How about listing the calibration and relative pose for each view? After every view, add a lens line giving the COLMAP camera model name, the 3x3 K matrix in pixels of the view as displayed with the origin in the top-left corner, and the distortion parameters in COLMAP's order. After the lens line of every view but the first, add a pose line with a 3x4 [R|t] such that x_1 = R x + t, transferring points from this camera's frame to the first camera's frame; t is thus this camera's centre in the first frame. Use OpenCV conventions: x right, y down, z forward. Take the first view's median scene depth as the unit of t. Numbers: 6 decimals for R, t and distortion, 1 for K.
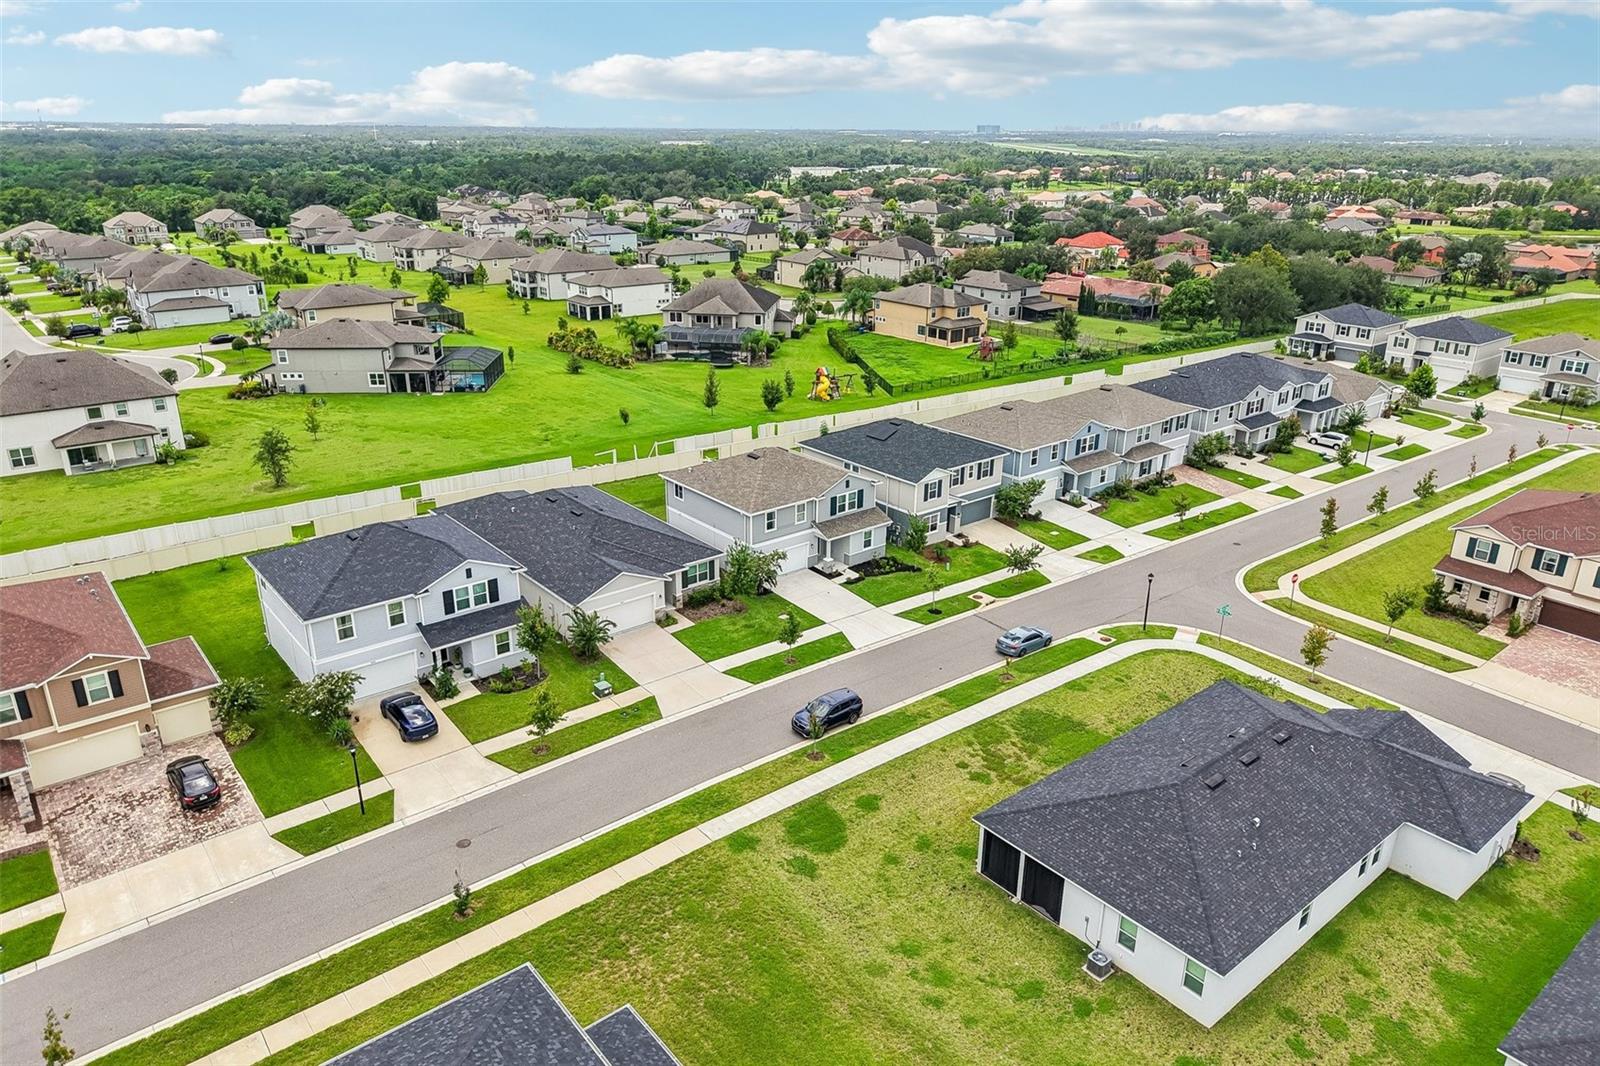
lens RADIAL K [[1067.3, 0, 797.8], [0, 1067.3, 536.8], [0, 0, 1]] dist [0.040342, -0.053631]
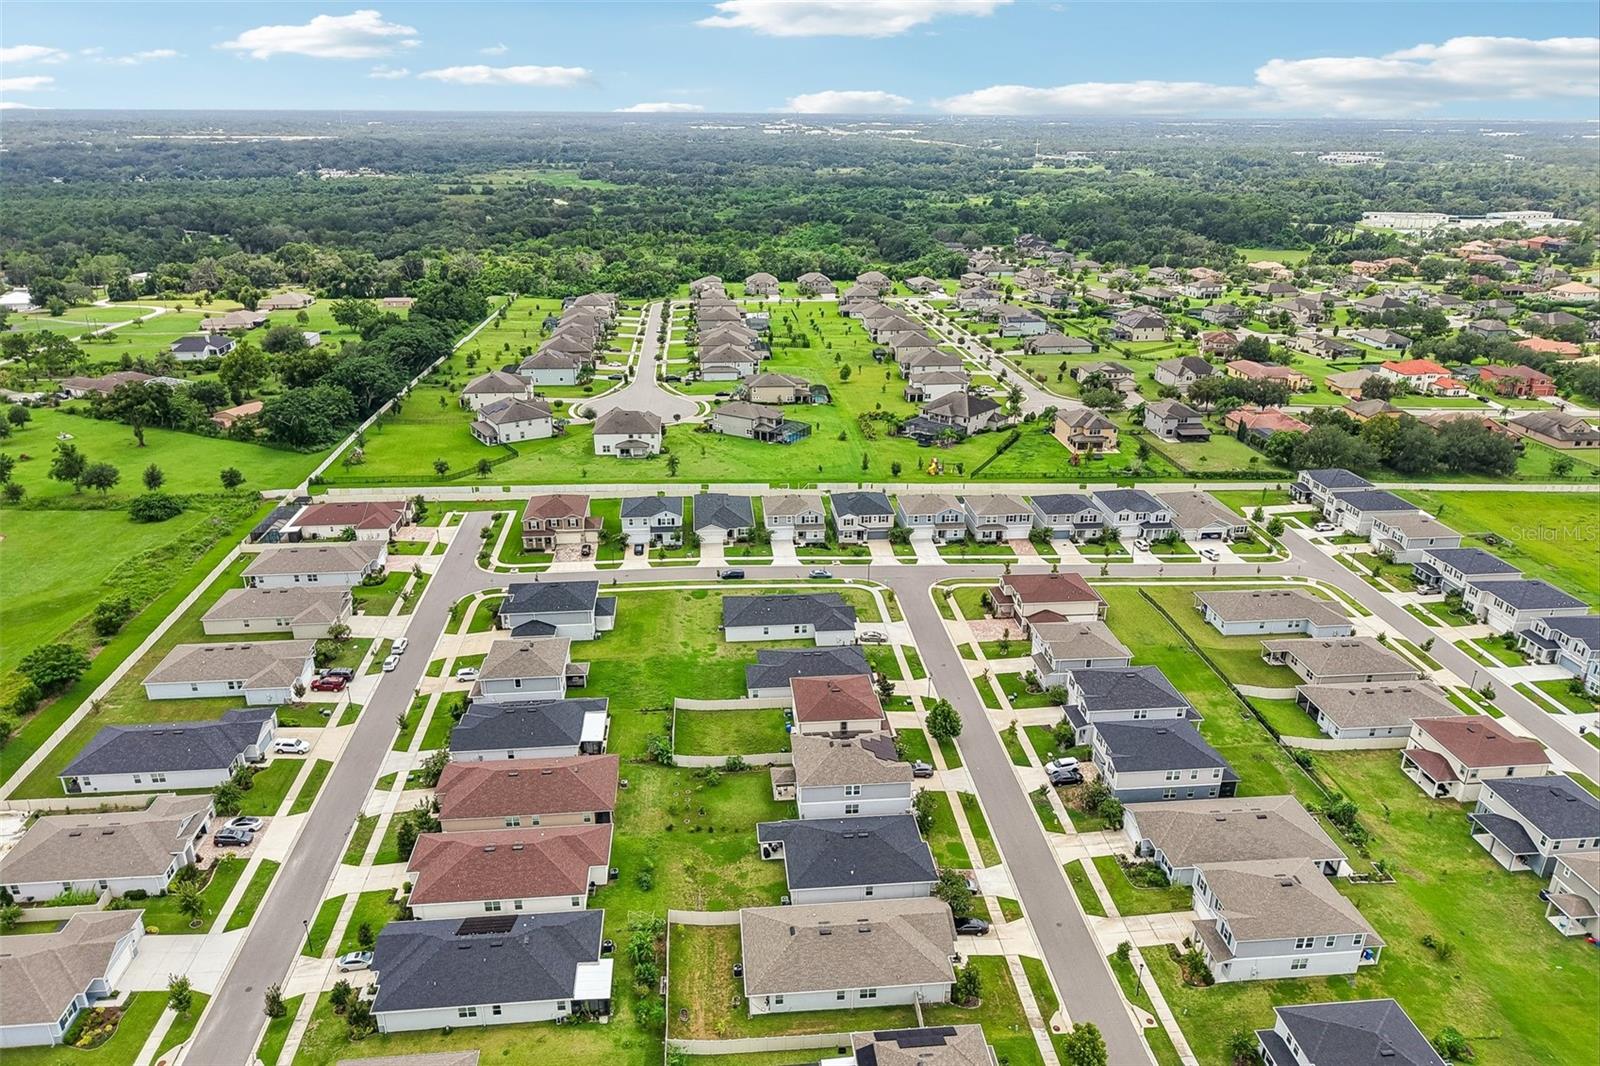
lens RADIAL K [[1070.2, 0, 797.0], [0, 1070.2, 541.3], [0, 0, 1]] dist [0.010126, -0.005456]
pose [[0.830472, 0.204618, -0.518119, 1.421996], [-0.197238, 0.977851, 0.070033, -0.159666], [0.520973, 0.044032, 0.852437, -1.327910]]
